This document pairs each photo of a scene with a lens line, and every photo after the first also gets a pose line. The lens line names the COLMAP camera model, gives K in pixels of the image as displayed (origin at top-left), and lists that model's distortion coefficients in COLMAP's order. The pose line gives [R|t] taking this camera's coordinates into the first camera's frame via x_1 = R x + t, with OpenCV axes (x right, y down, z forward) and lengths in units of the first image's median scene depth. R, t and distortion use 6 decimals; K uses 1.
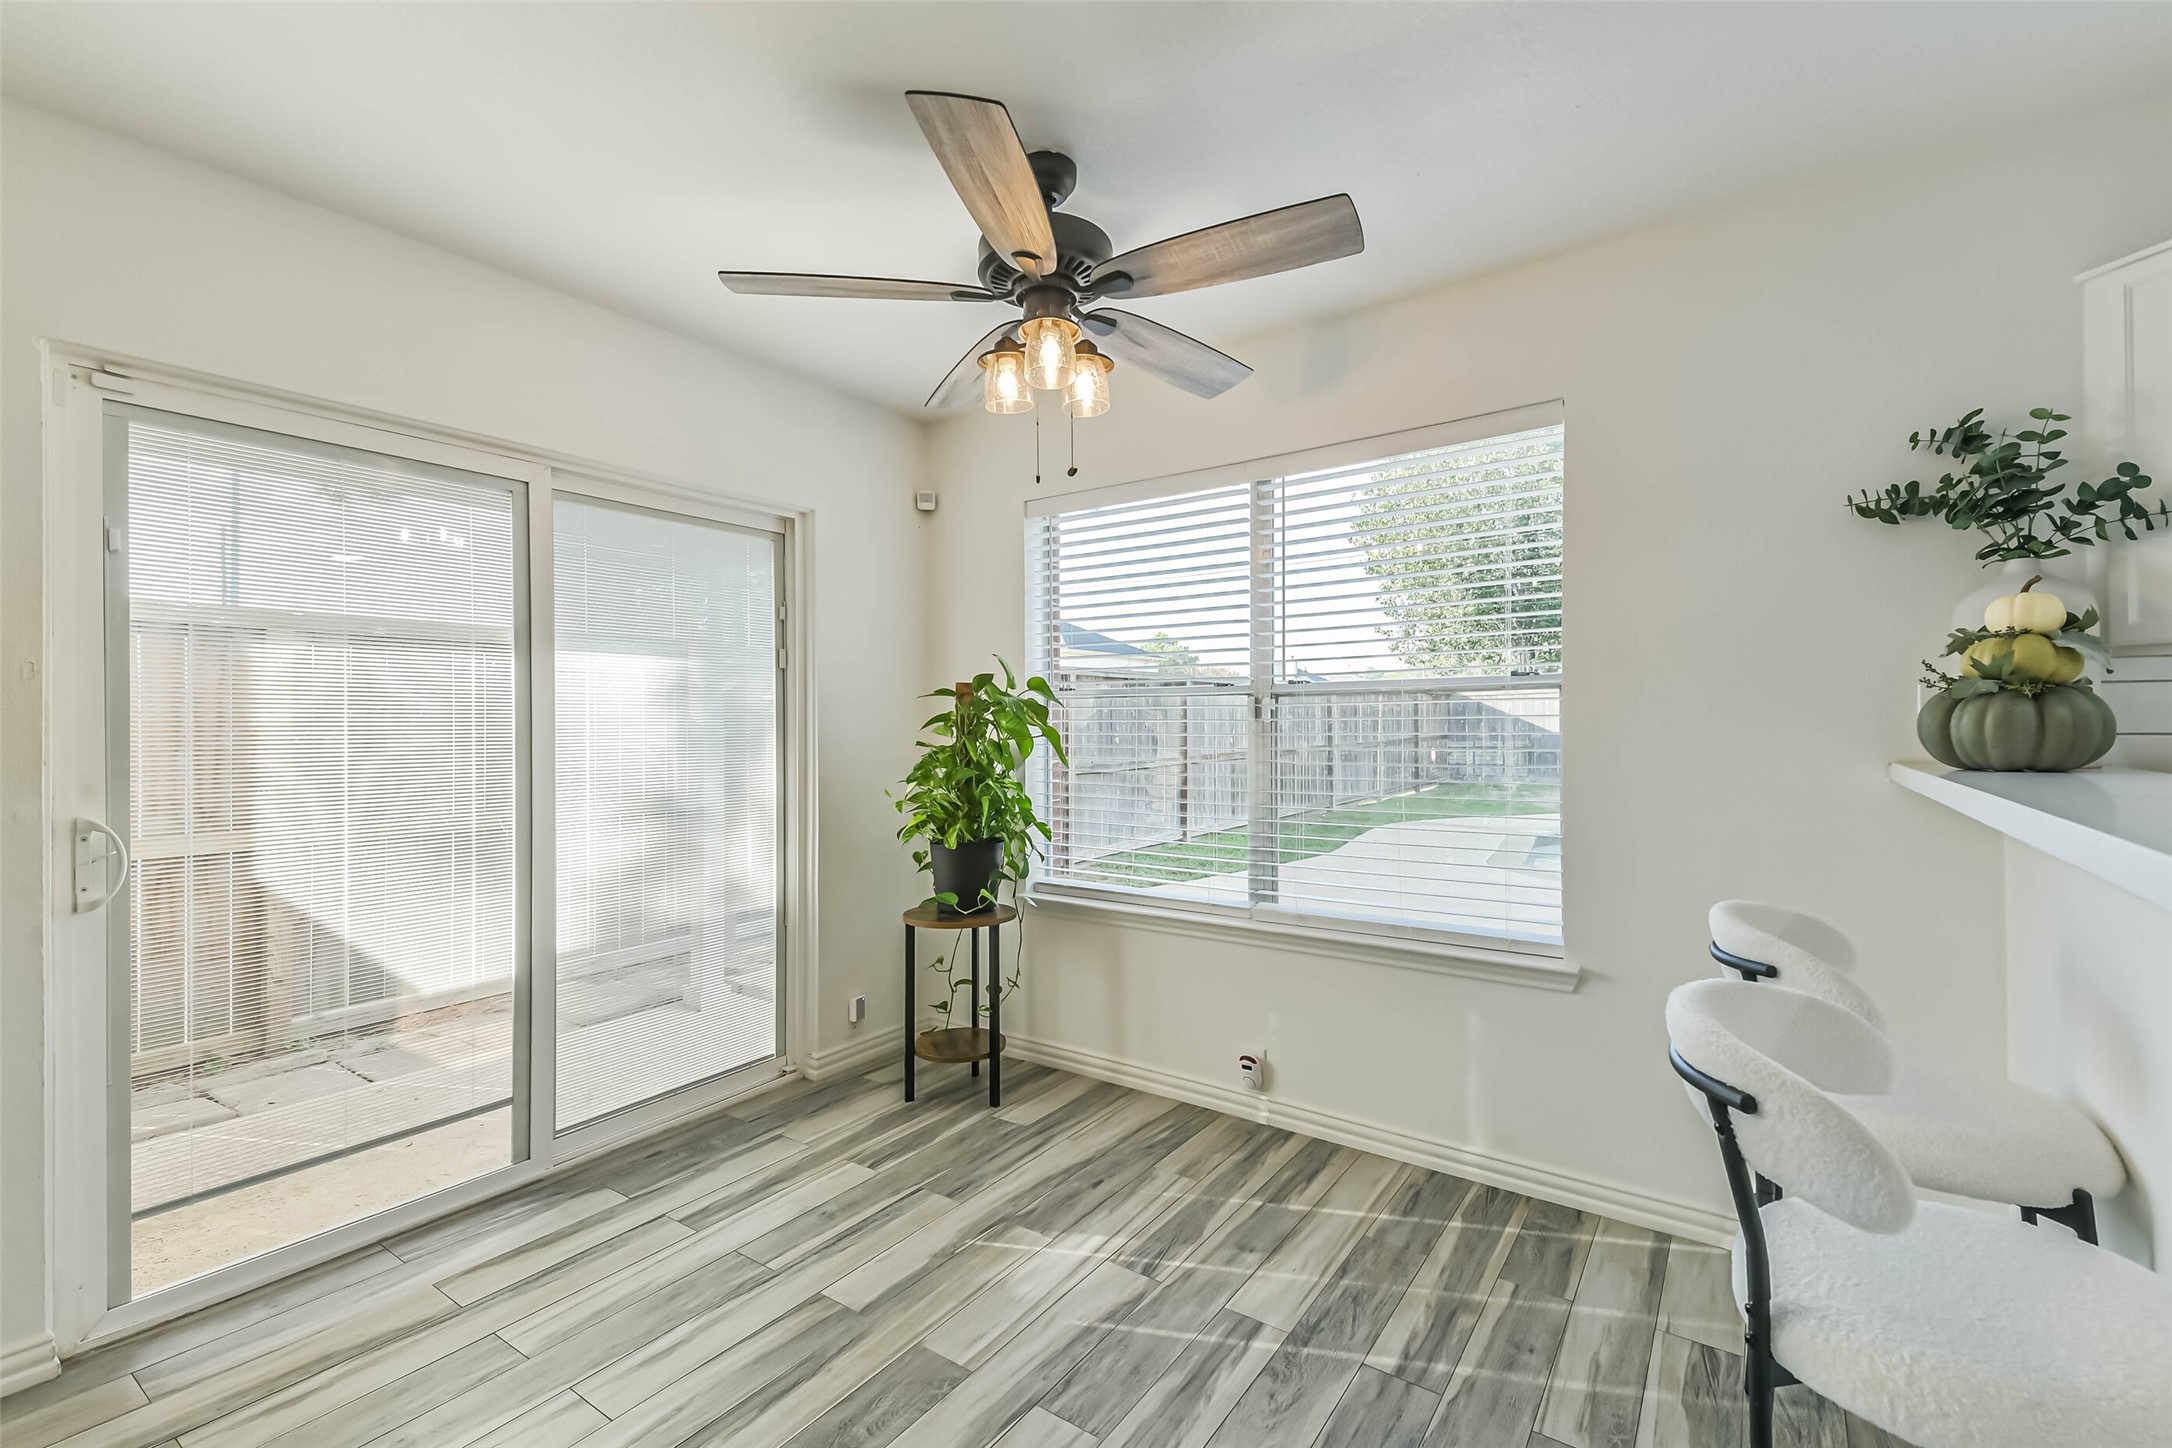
lens RADIAL K [[941.3, 0, 1099.2], [0, 941.3, 733.9], [0, 0, 1]] dist [0.009214, -0.009818]
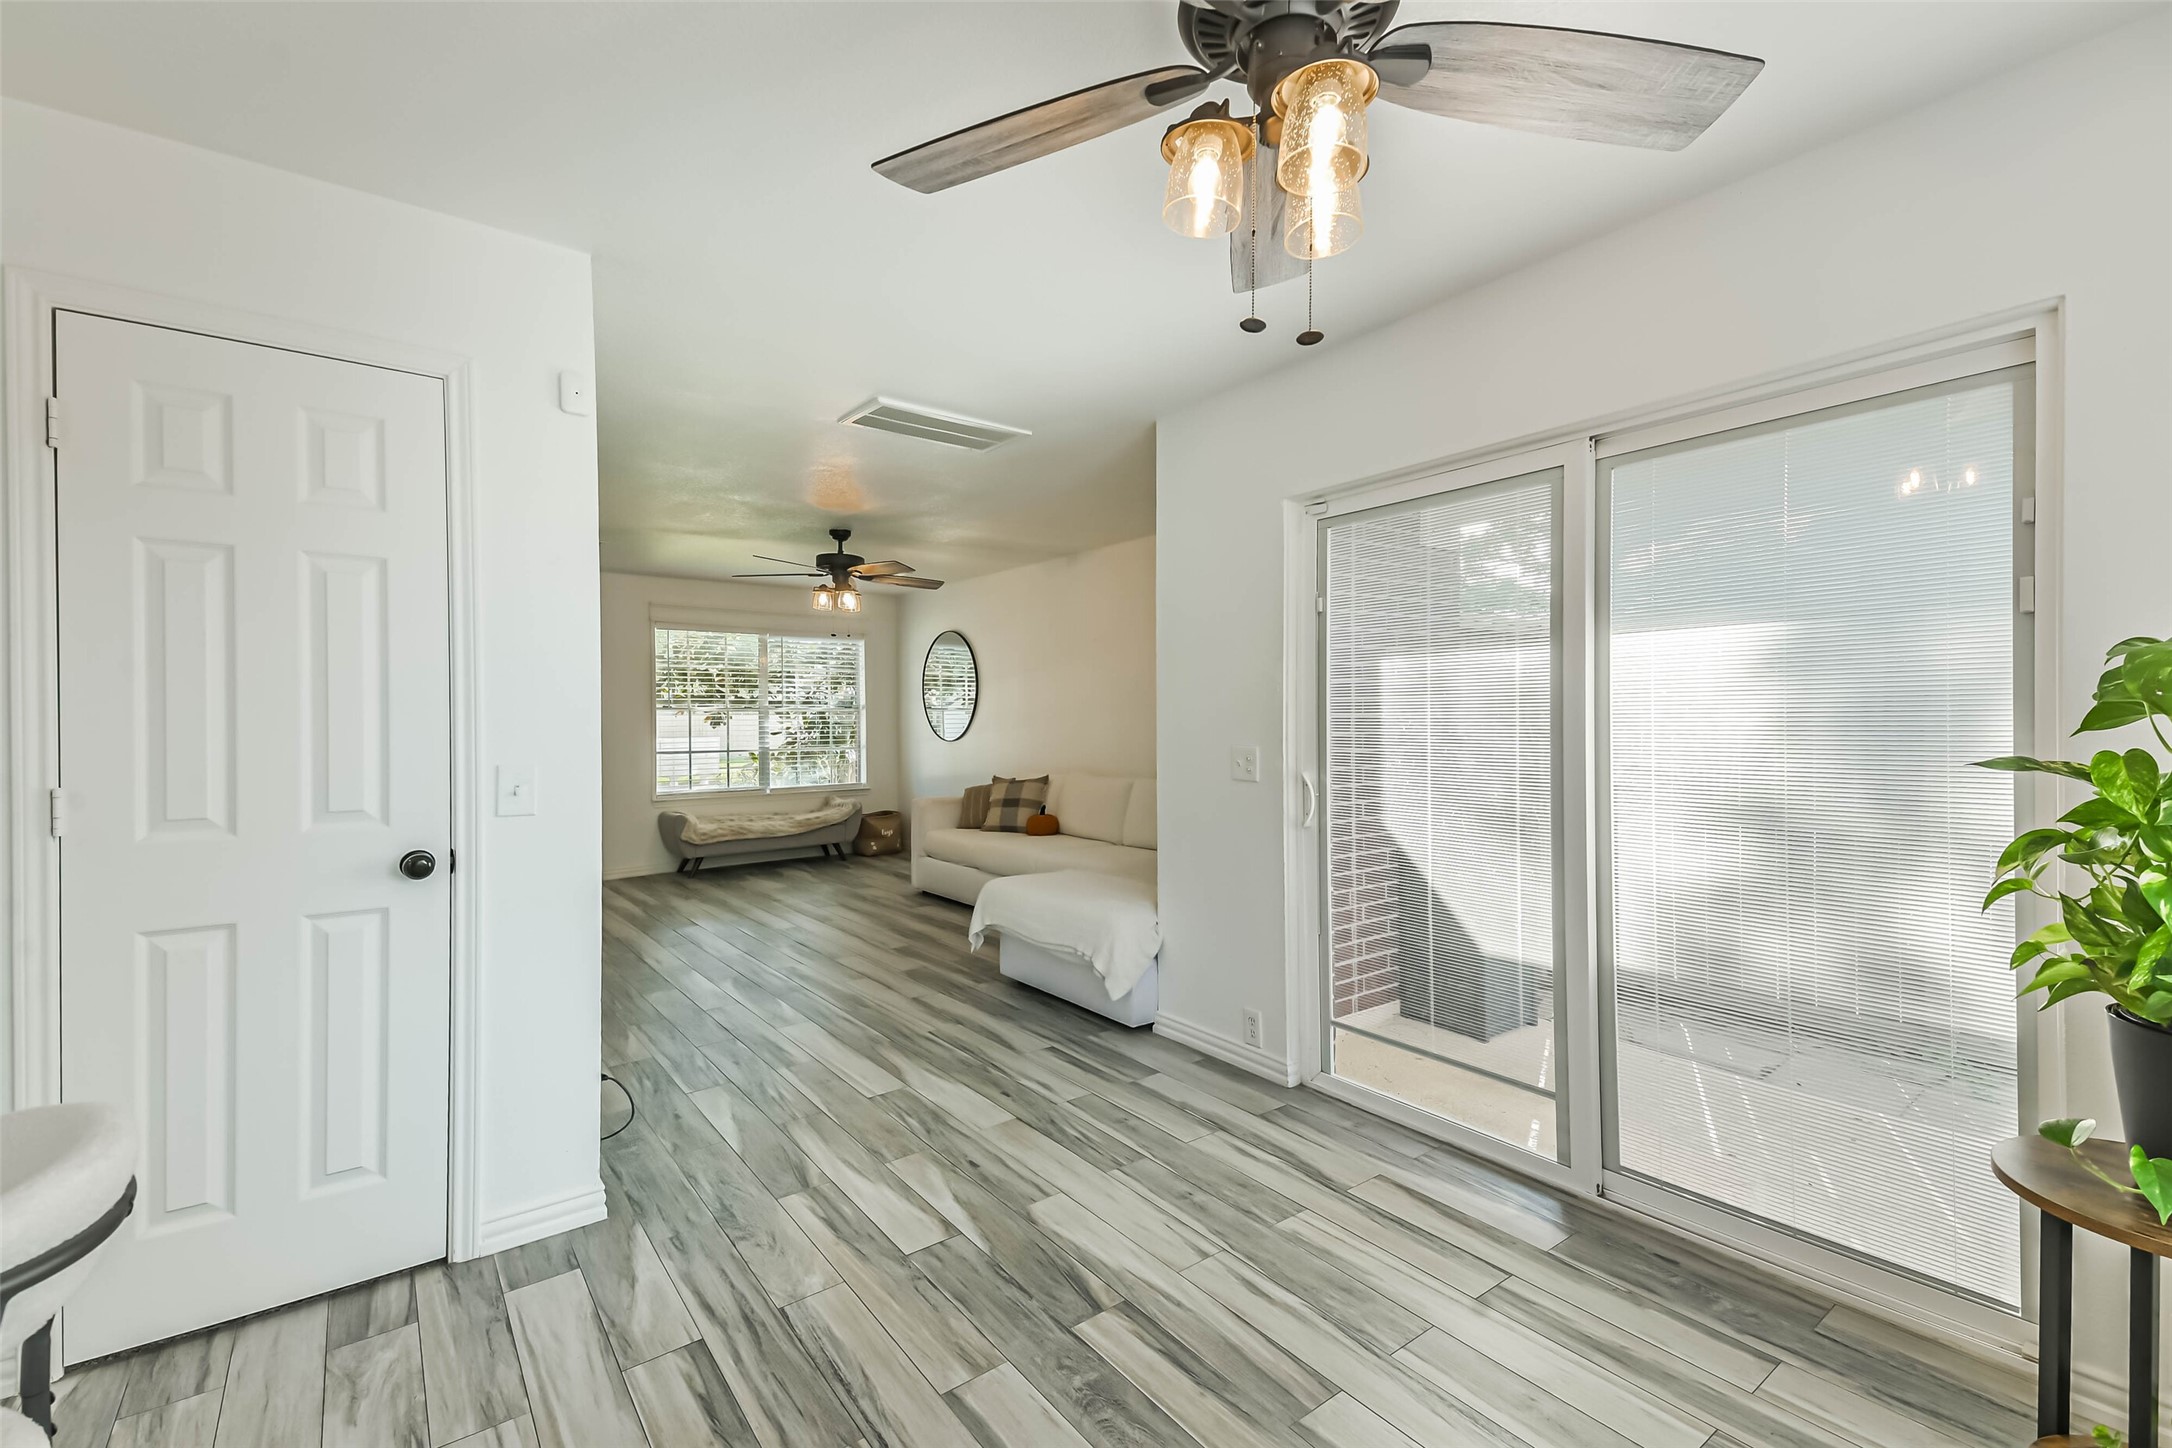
lens RADIAL K [[941.3, 0, 1098.1], [0, 941.3, 707.8], [0, 0, 1]] dist [0.009214, -0.009818]
pose [[-0.339441, -0.006351, -0.940606, 0.482426], [-0.006429, 0.999970, -0.004431, -0.009821], [0.940605, 0.004543, -0.339471, 0.908876]]
